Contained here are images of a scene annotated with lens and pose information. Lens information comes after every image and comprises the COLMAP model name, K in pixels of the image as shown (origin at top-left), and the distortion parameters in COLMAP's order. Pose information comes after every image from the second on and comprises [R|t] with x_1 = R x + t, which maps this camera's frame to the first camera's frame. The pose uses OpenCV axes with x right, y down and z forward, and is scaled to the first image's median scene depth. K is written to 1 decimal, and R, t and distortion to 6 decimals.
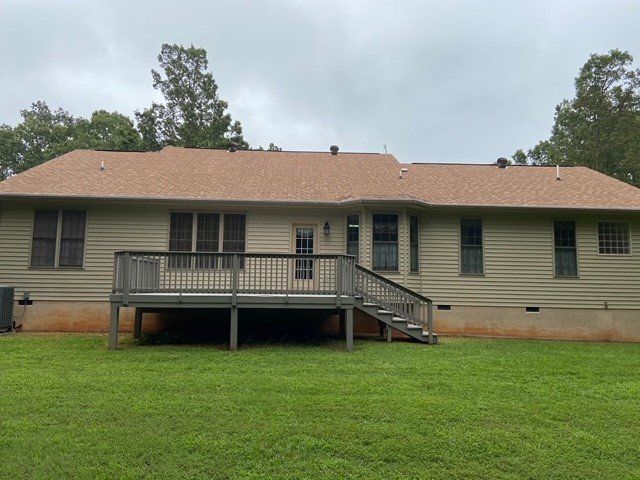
lens RADIAL K [[511.5, 0, 322.6], [0, 511.5, 238.3], [0, 0, 1]] dist [0.085294, -0.120450]
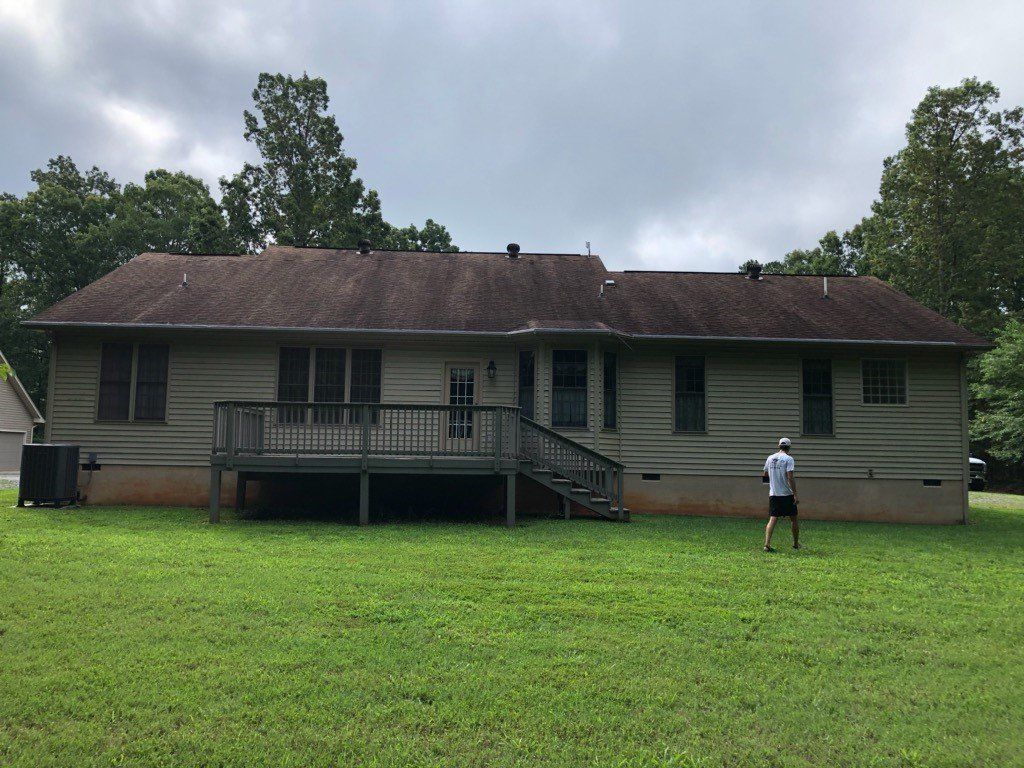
lens RADIAL K [[838.6, 0, 513.6], [0, 838.6, 352.4], [0, 0, 1]] dist [-0.003730, 0.006996]
pose [[0.999996, 0.002246, 0.001489, 0.035723], [-0.002207, 0.999668, -0.025660, -0.011419], [-0.001546, 0.025656, 0.999670, -0.191592]]
